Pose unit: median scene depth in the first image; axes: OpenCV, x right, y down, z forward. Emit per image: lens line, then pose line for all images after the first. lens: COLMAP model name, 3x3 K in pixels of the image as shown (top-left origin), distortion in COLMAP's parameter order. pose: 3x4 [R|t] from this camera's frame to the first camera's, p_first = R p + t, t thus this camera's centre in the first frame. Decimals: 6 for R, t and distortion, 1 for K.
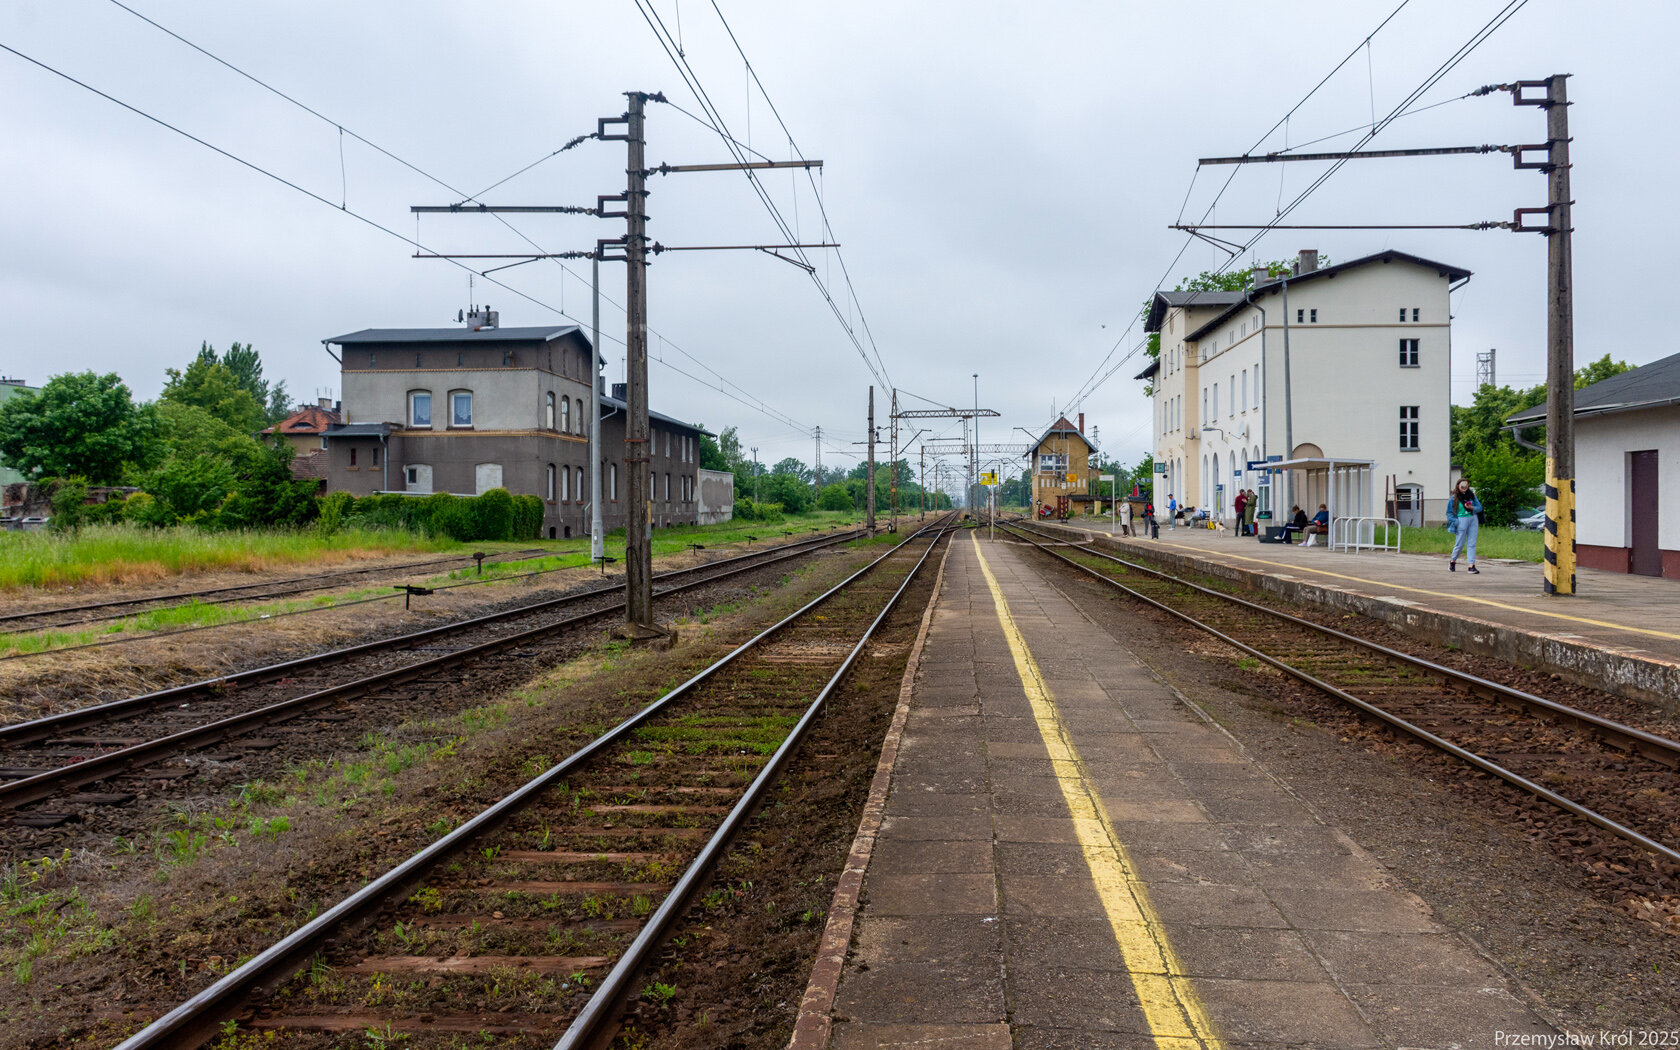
lens RADIAL K [[1357.6, 0, 839.4], [0, 1357.6, 494.9], [0, 0, 1]] dist [0.000453, -0.000796]
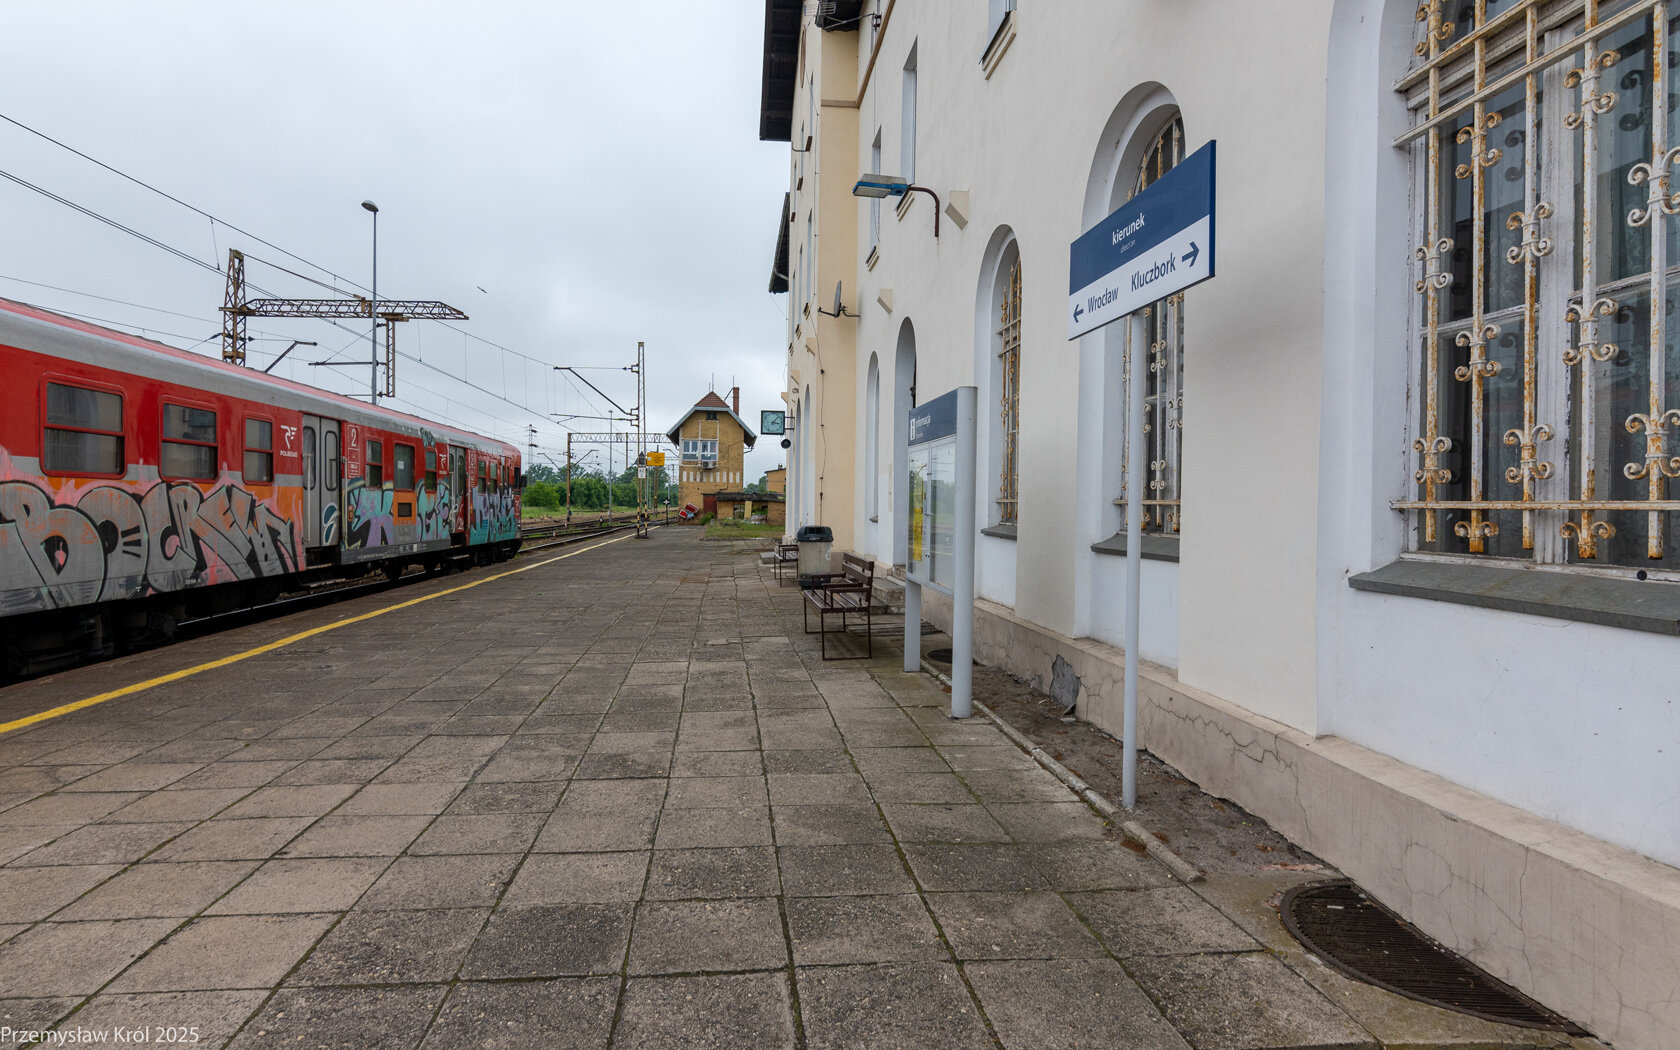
lens RADIAL K [[946.8, 0, 749.6], [0, 946.8, 519.1], [0, 0, 1]] dist [0.000032, -0.000138]
pose [[0.993768, 0.014439, 0.110526, 0.182878], [-0.017218, 0.999558, 0.024229, 0.002601], [-0.110128, -0.025981, 0.993578, 0.660029]]
